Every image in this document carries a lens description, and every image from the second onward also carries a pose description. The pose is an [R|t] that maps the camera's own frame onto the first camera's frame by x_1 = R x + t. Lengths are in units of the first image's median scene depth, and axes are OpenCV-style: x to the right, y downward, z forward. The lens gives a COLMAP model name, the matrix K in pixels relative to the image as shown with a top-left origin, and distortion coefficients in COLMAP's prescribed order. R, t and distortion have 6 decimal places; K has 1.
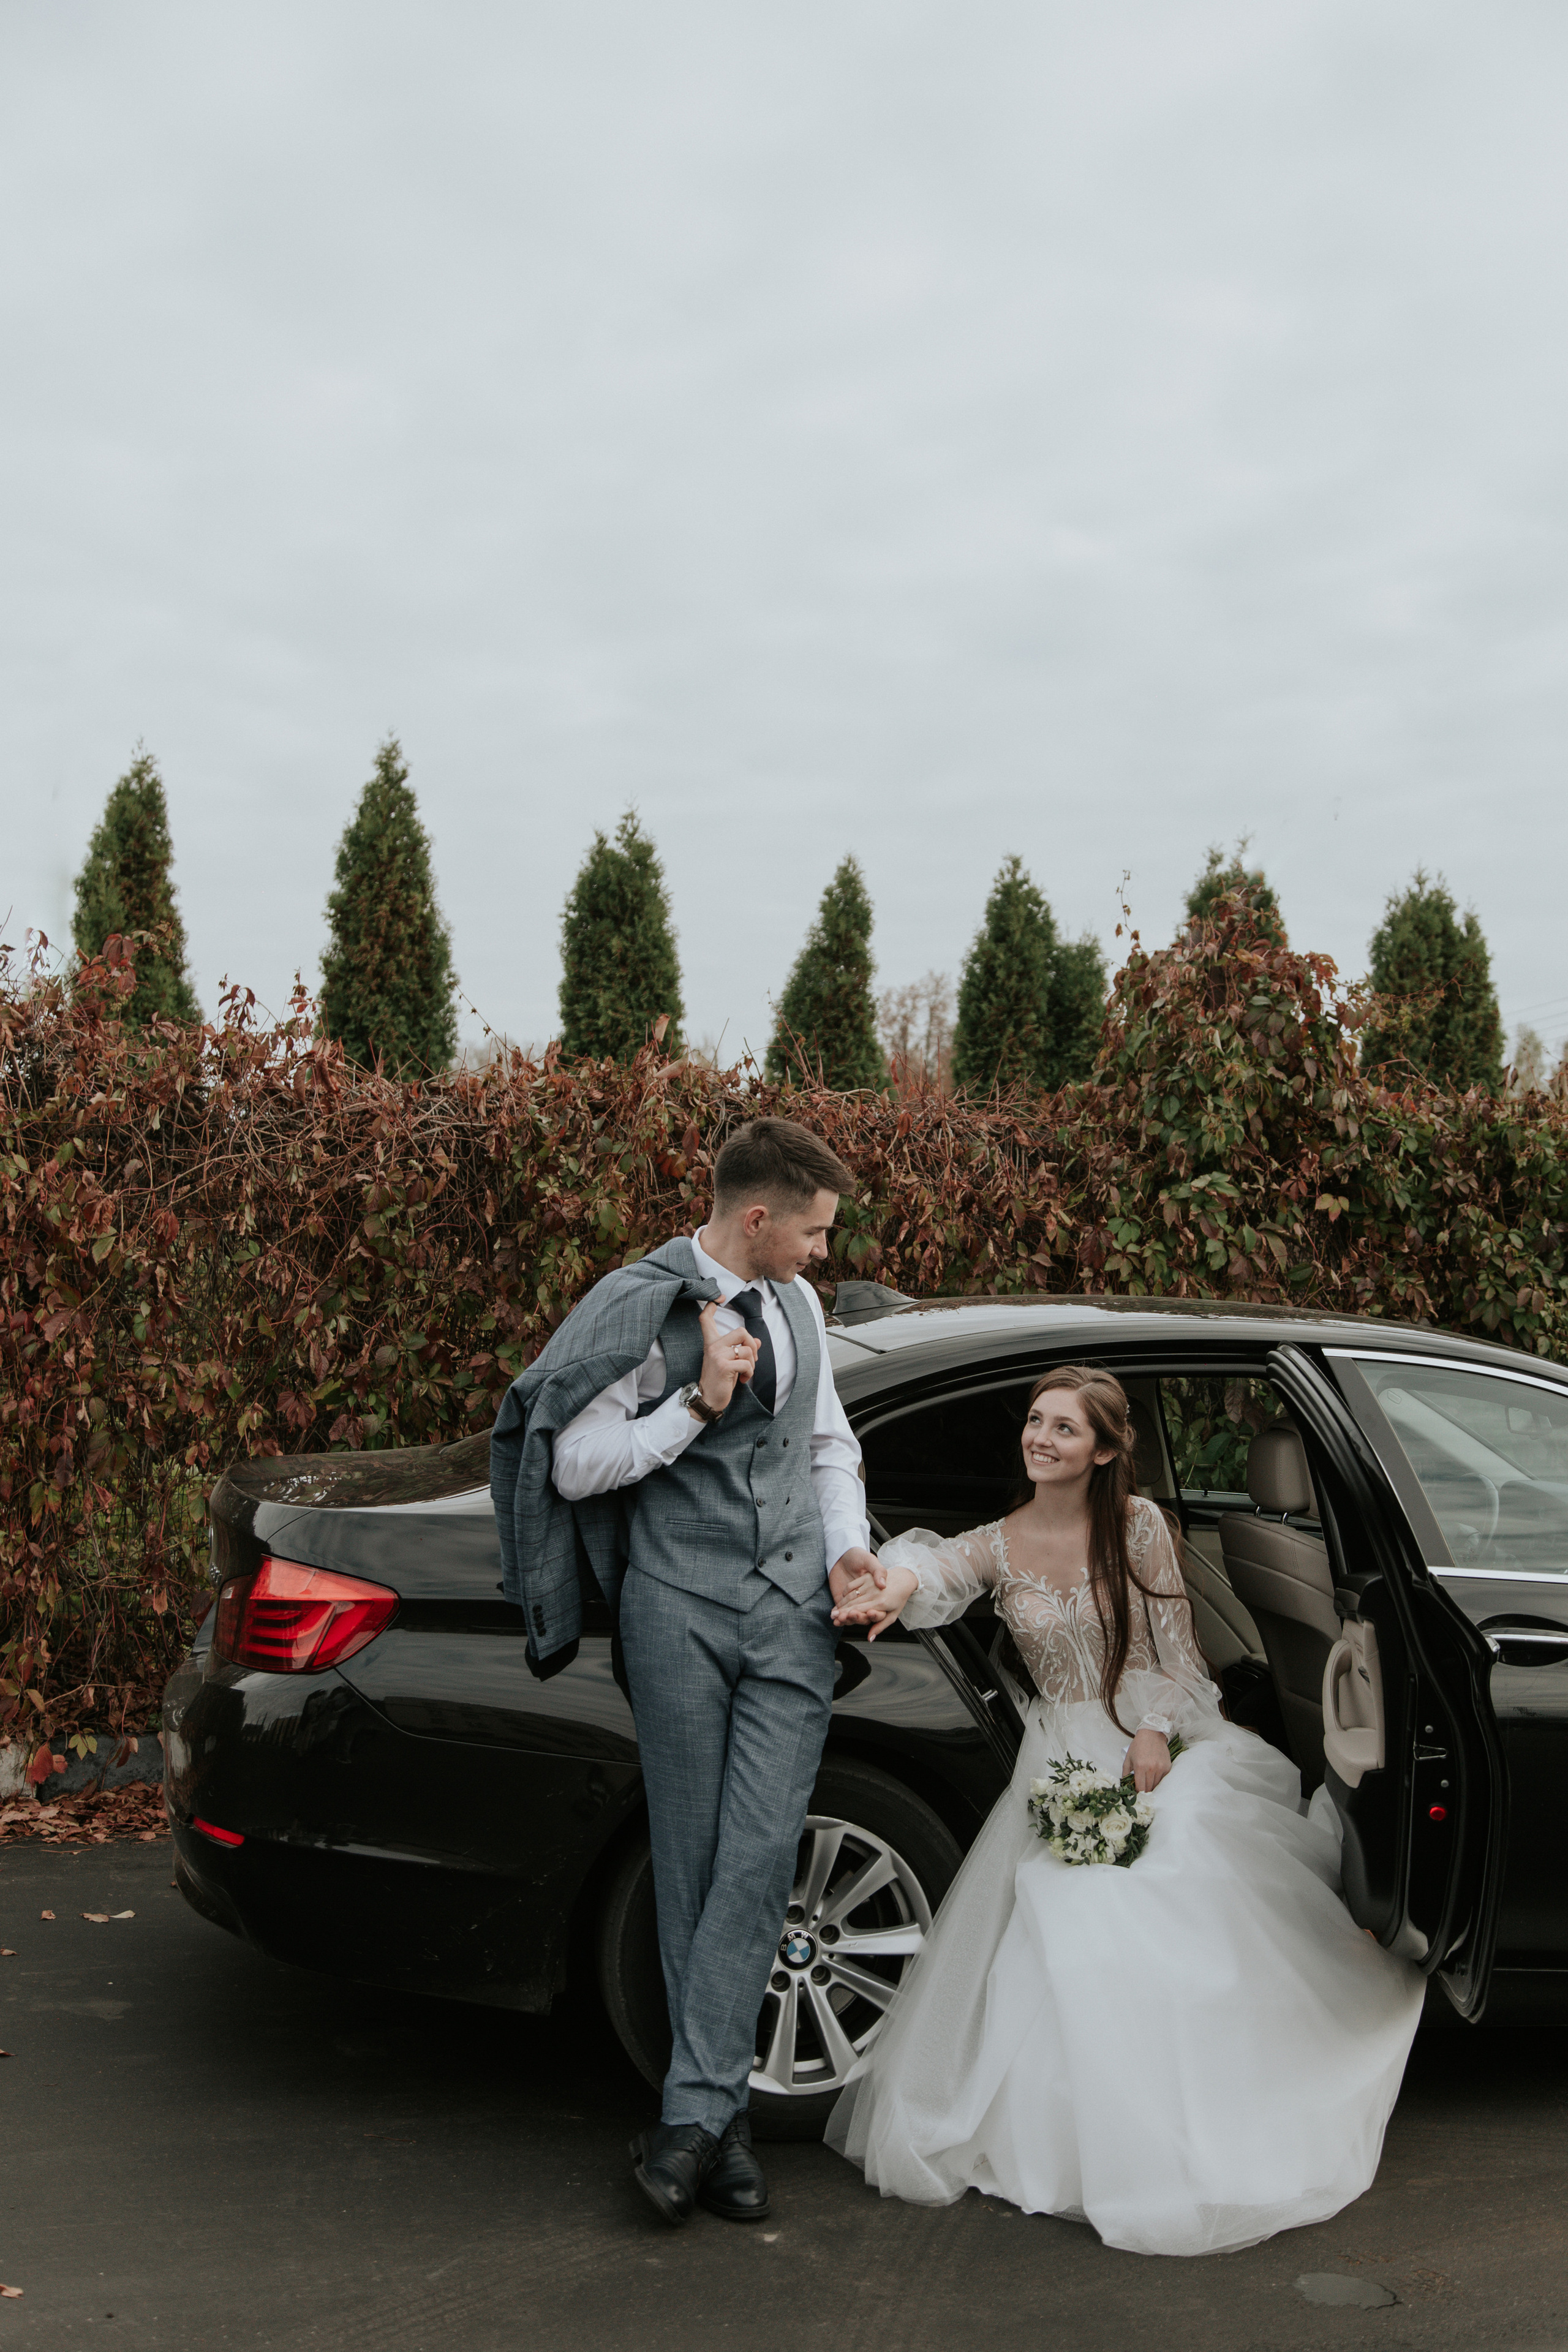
lens RADIAL K [[2734.6, 0, 784.0], [0, 2734.6, 1176.0], [0, 0, 1]] dist [0.089132, 0.002701]
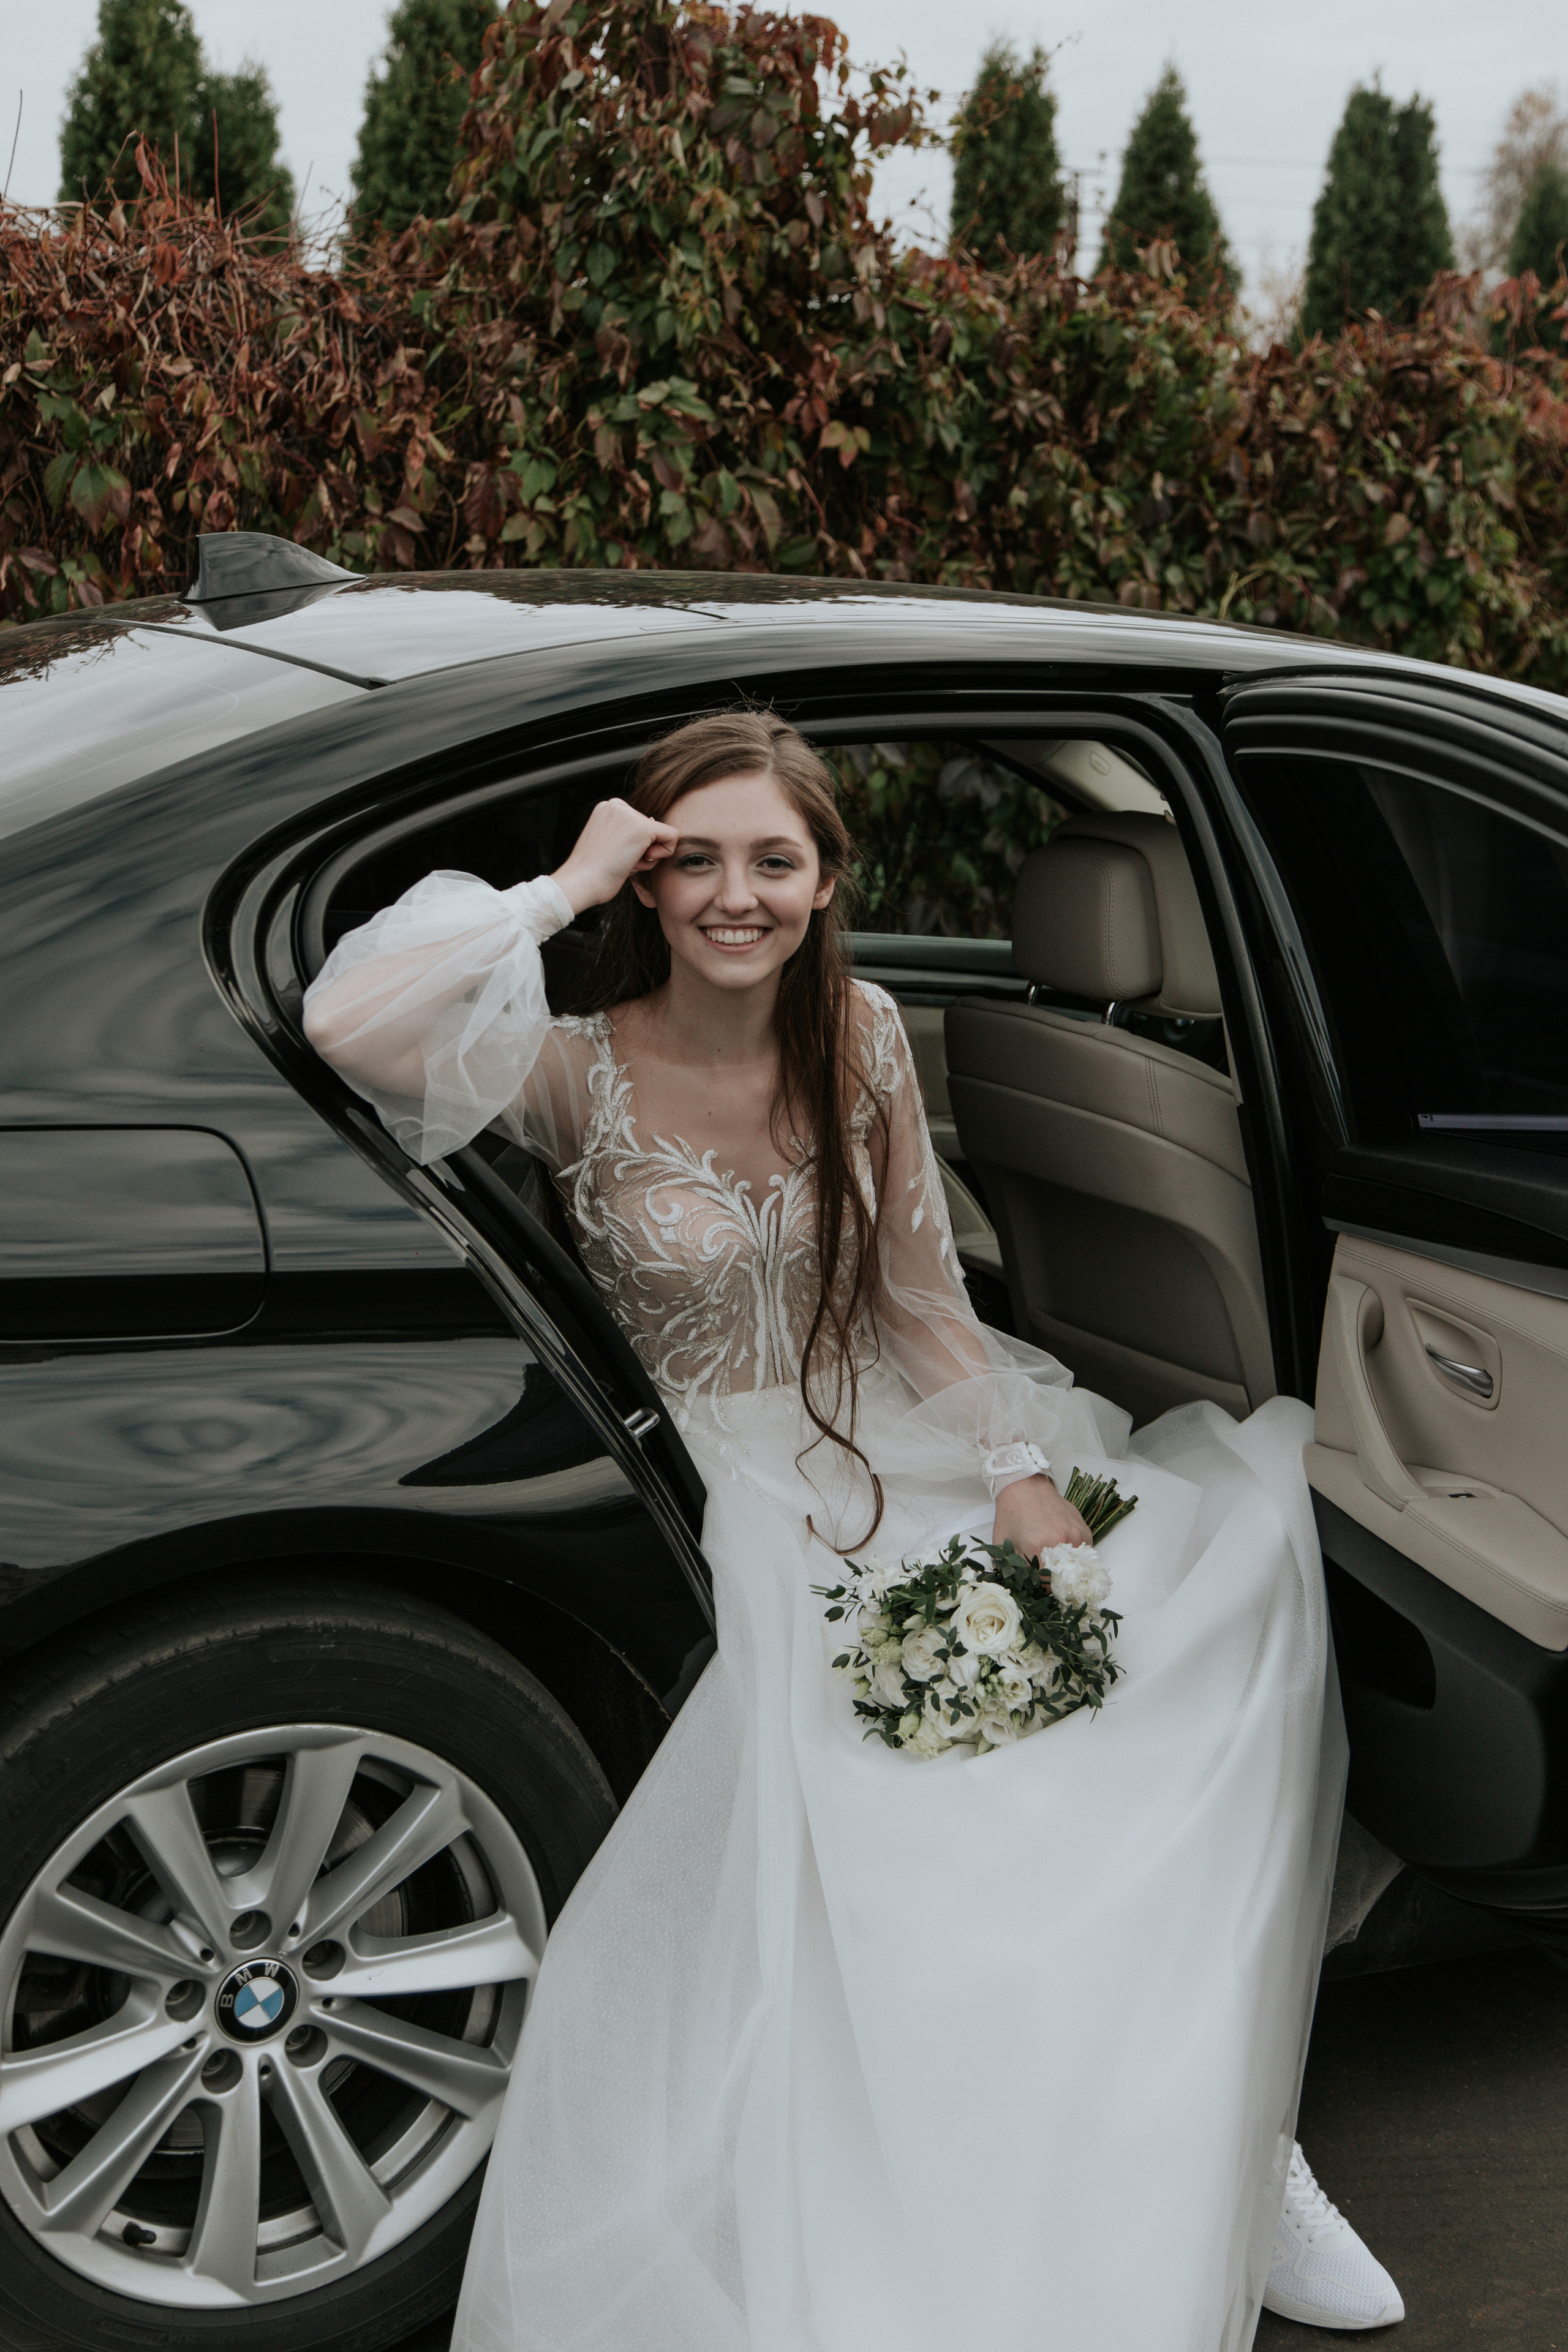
lens RADIAL K [[3381.4, 0, 784.0], [0, 3381.4, 1176.0], [0, 0, 1]] dist [0.056273, 0.054864]
pose [[0.958326, -0.034552, 0.283579, -0.036483], [-0.025869, 0.978084, 0.206595, 0.015429], [-0.284502, -0.205321, 0.936430, 0.260442]]
